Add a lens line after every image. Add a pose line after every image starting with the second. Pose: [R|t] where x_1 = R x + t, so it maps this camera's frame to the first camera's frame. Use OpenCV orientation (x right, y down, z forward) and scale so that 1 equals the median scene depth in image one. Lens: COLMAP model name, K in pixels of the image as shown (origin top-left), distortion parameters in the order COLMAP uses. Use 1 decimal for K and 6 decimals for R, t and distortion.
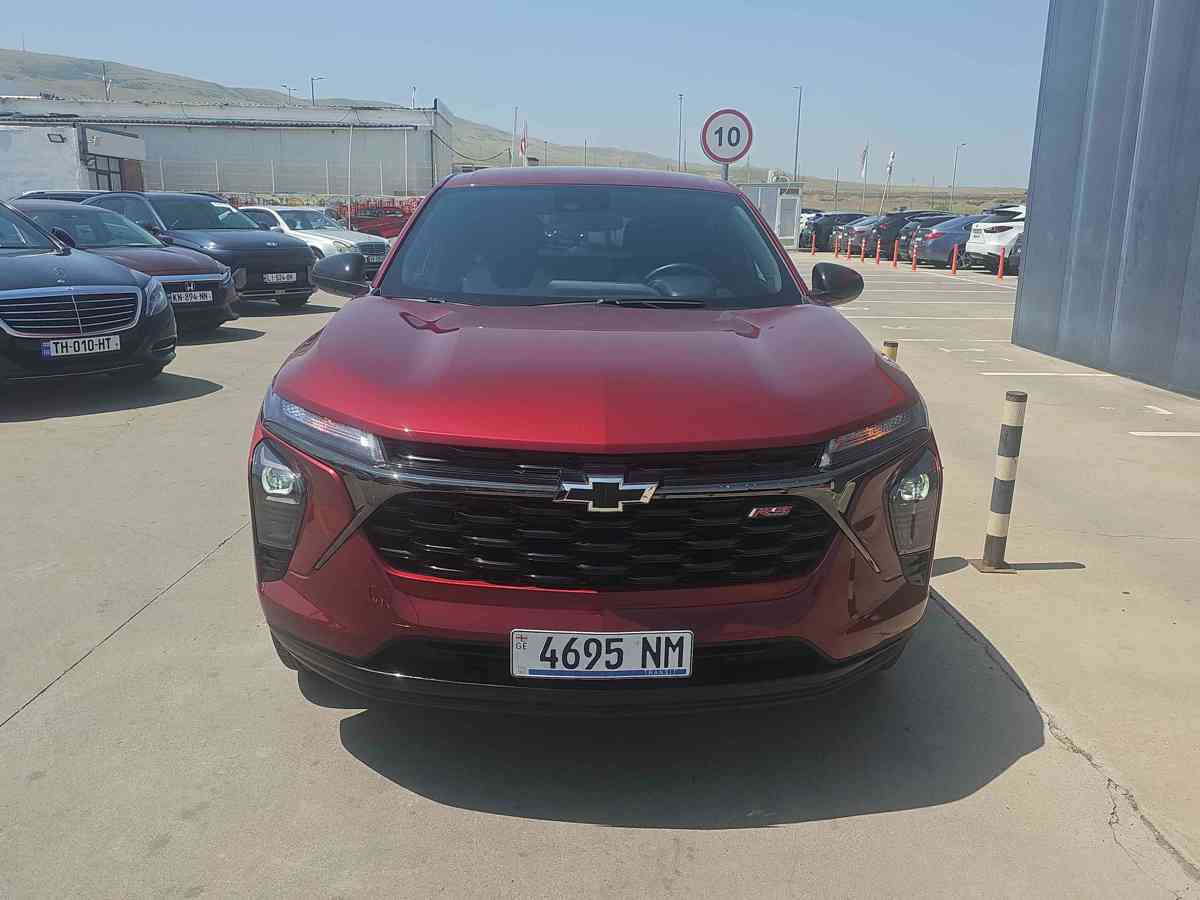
lens RADIAL K [[973.9, 0, 600.0], [0, 973.9, 450.0], [0, 0, 1]] dist [0.030718, -0.009346]
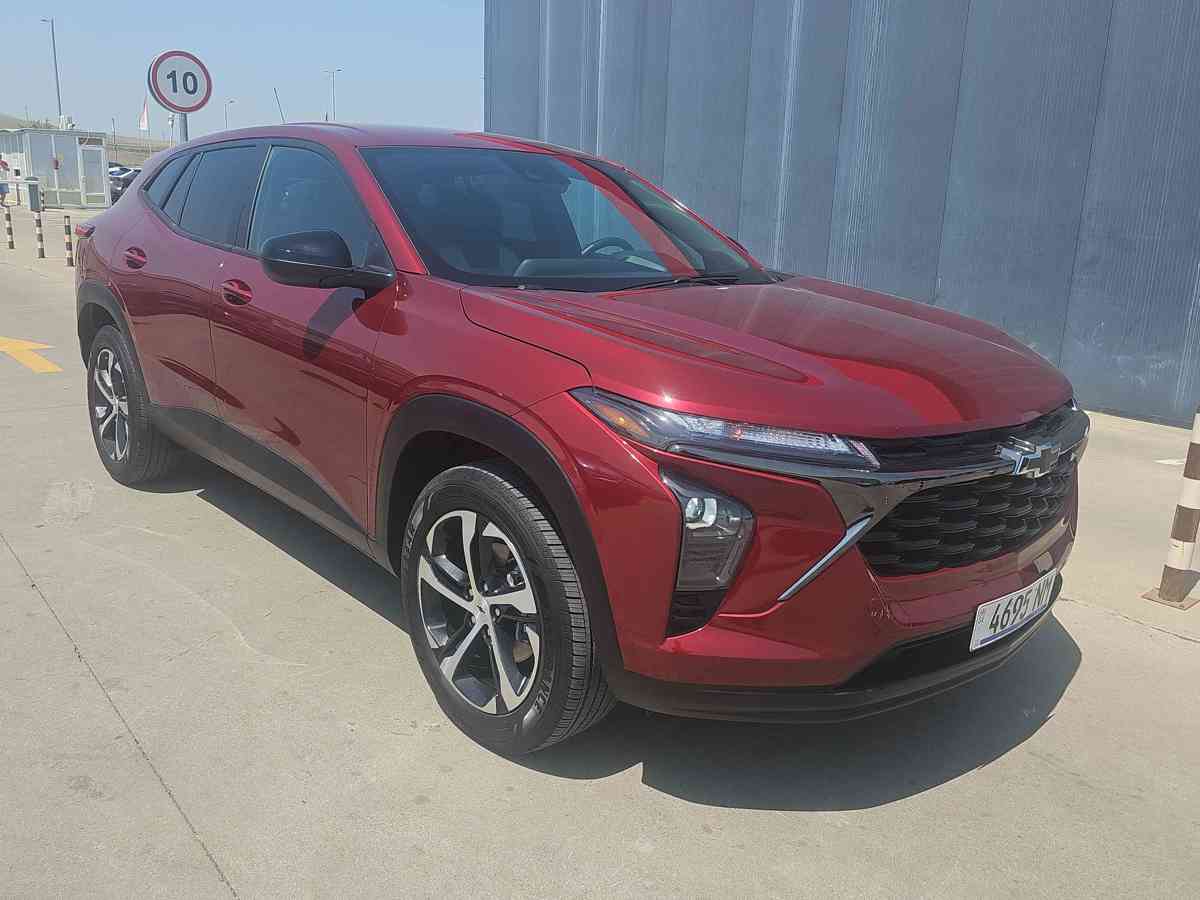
lens RADIAL K [[973.9, 0, 600.0], [0, 973.9, 450.0], [0, 0, 1]] dist [0.030718, -0.009346]
pose [[0.765671, -0.149288, 0.625669, -0.992034], [0.124593, 0.988694, 0.083436, -0.110934], [-0.631050, 0.014069, 0.775614, 0.440401]]
